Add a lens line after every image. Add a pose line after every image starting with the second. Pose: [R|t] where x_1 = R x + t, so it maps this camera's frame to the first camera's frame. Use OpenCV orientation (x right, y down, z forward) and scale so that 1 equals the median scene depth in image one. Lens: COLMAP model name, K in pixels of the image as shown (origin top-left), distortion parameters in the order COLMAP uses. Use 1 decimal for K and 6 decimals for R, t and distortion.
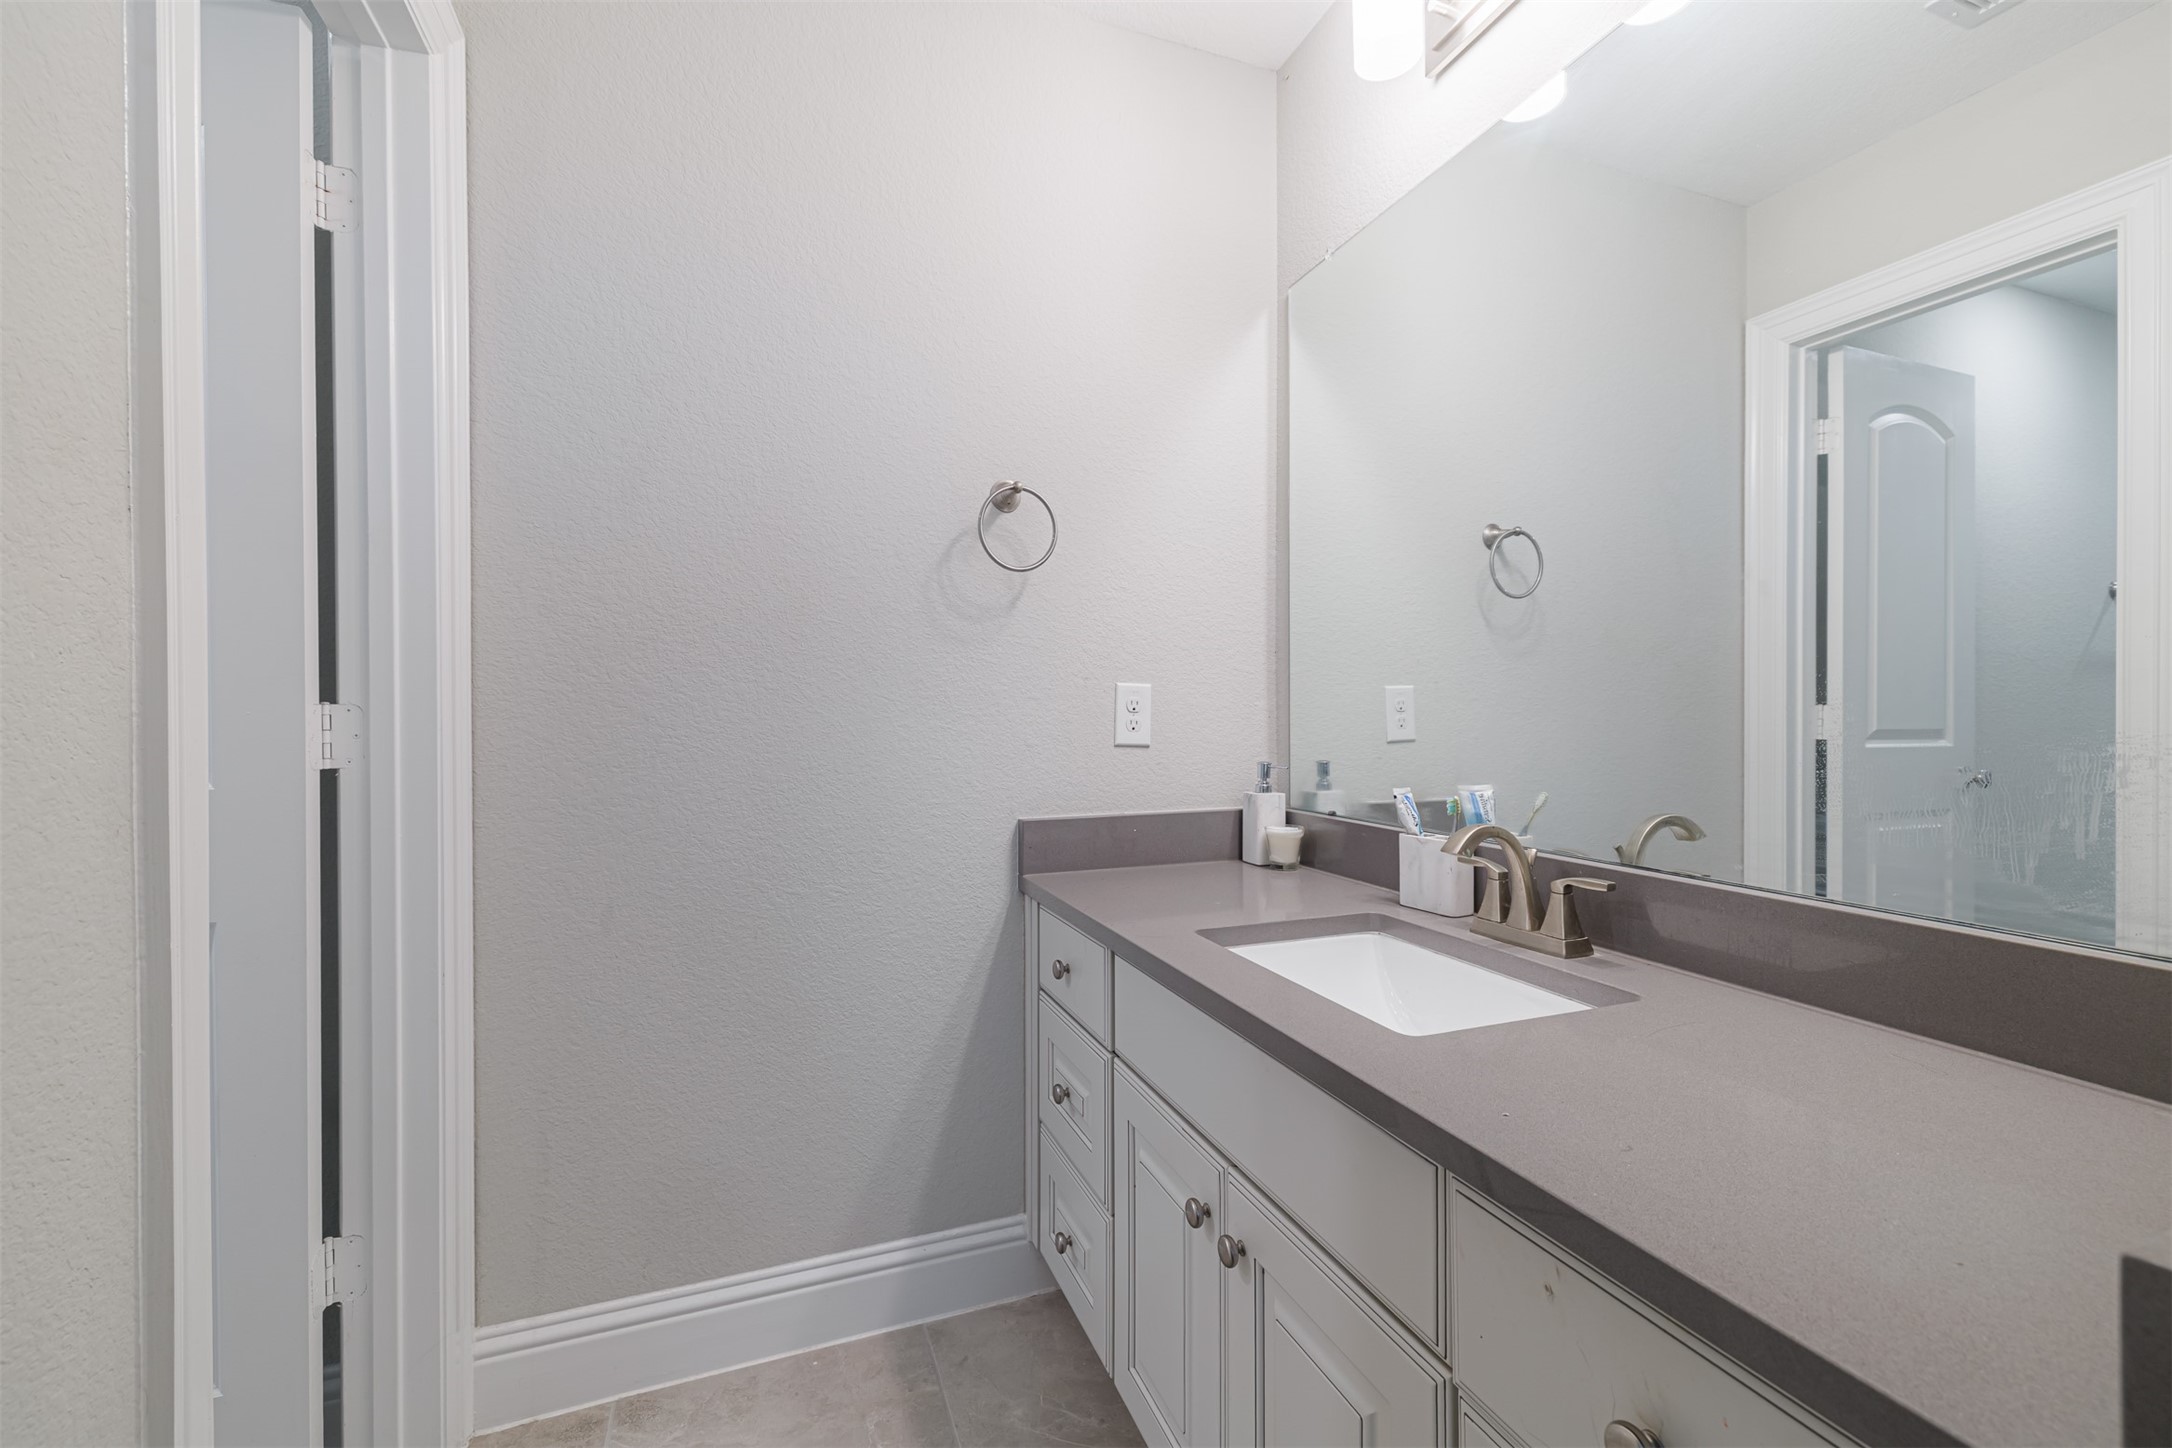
lens RADIAL K [[902.8, 0, 1080.4], [0, 902.8, 721.4], [0, 0, 1]] dist [0.010888, -0.003527]
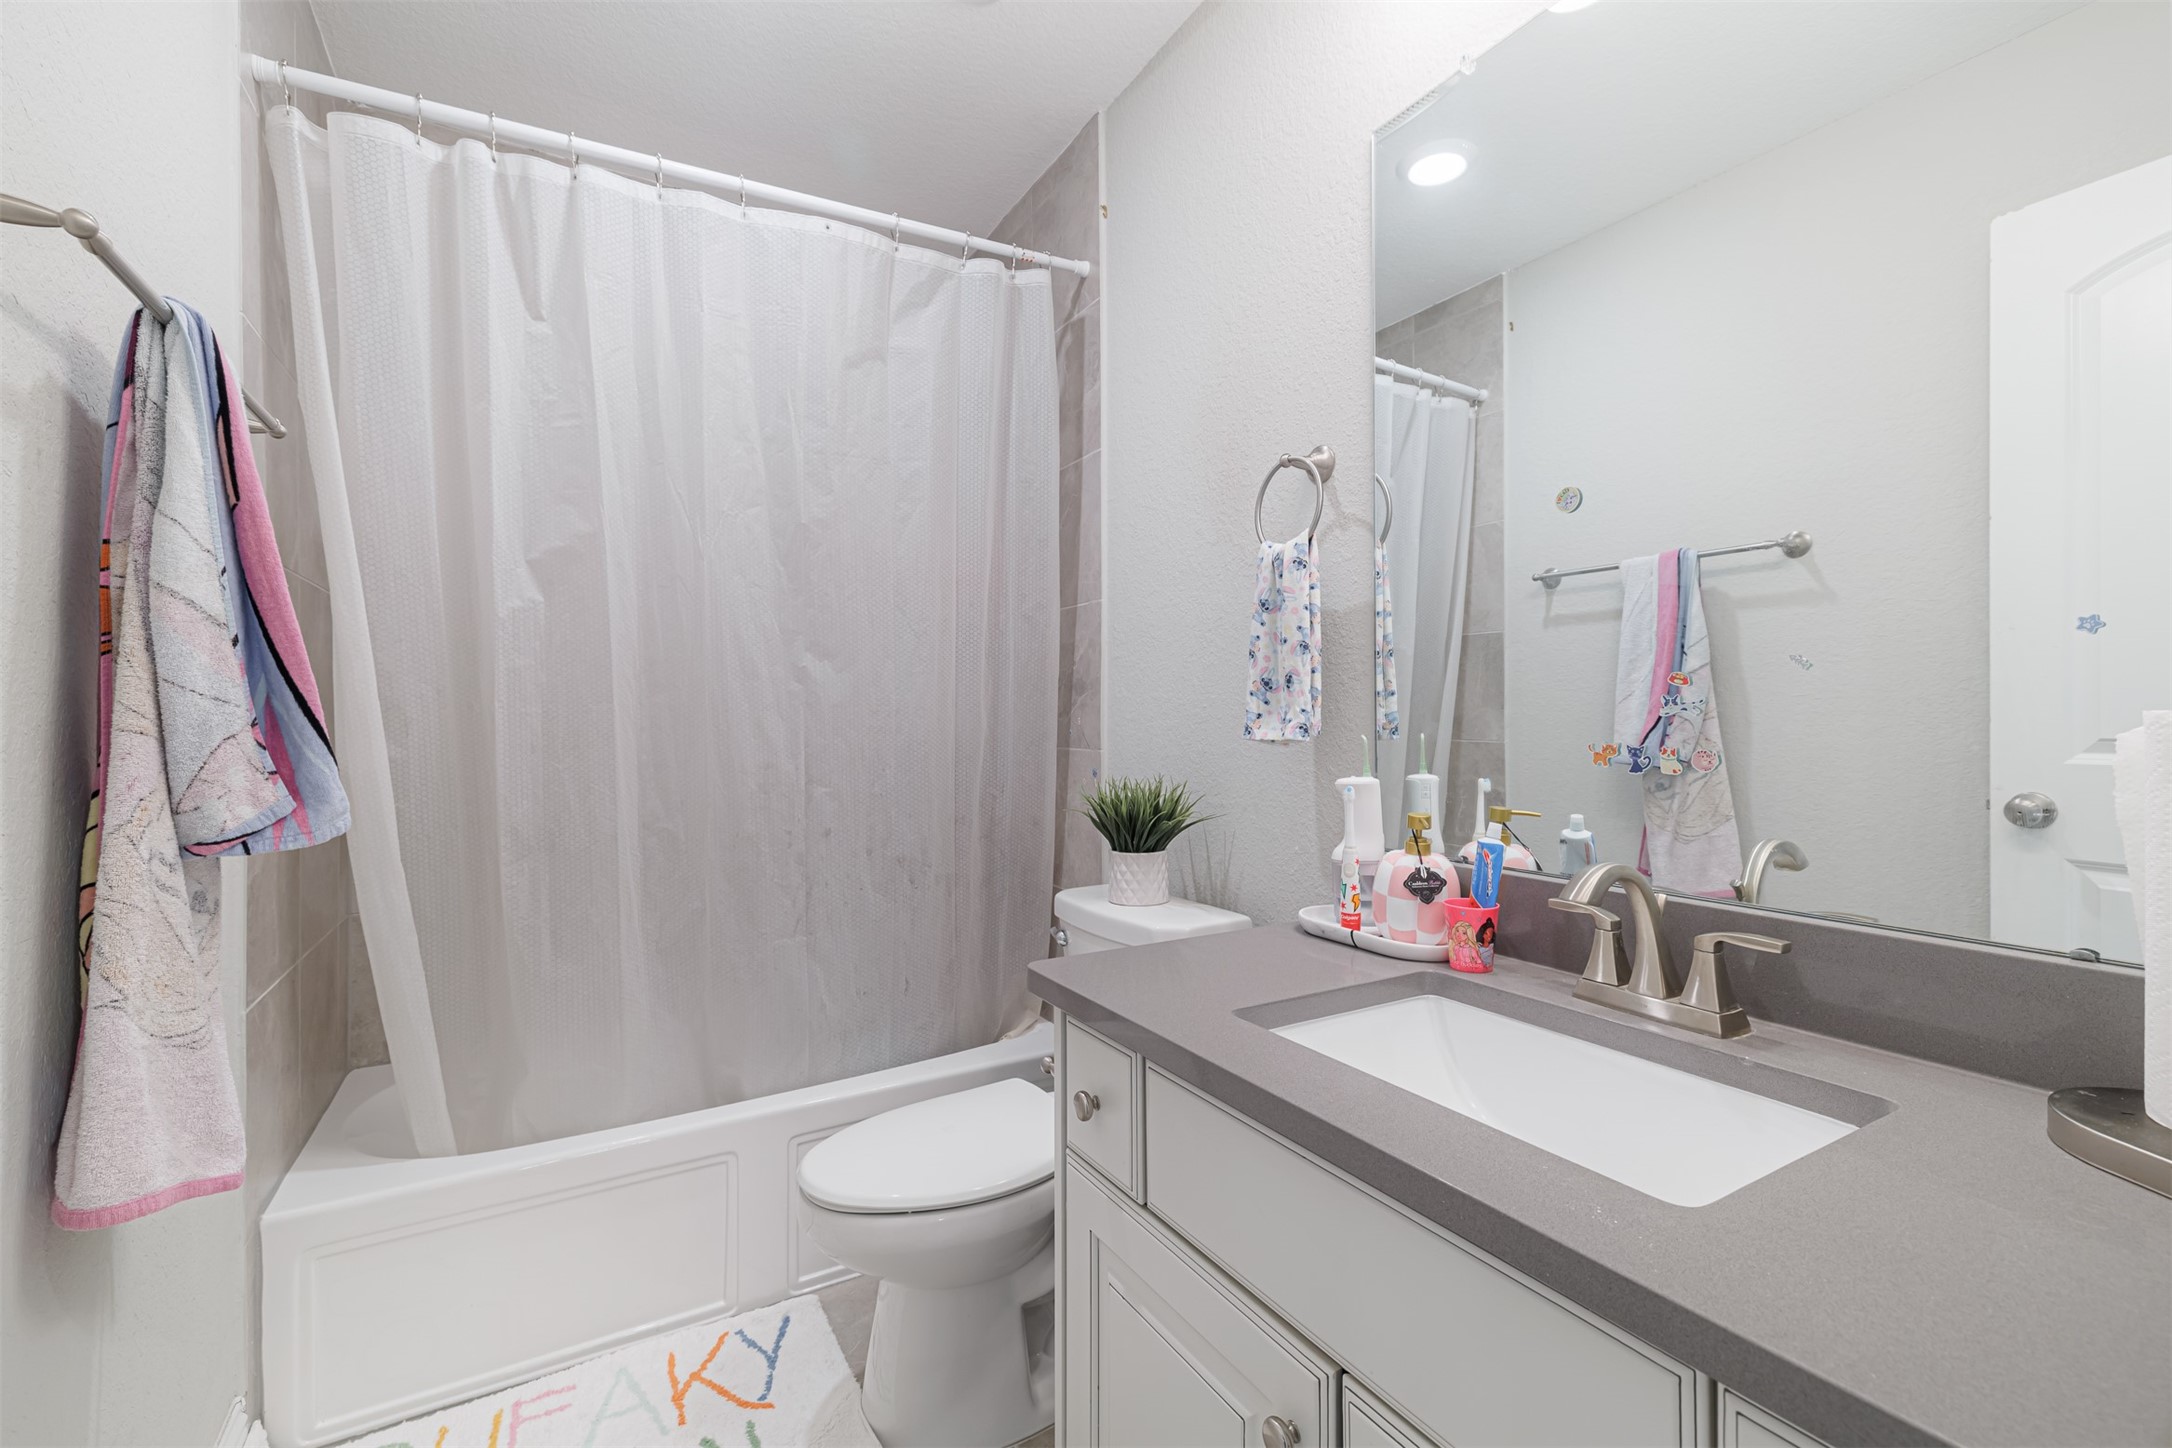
lens RADIAL K [[902.8, 0, 1077.7], [0, 902.8, 714.7], [0, 0, 1]] dist [0.010888, -0.003527]
pose [[0.986464, -0.002714, 0.163955, -0.126374], [0.004398, 0.999941, -0.009909, -0.007584], [-0.163919, 0.010496, 0.986418, 0.308393]]
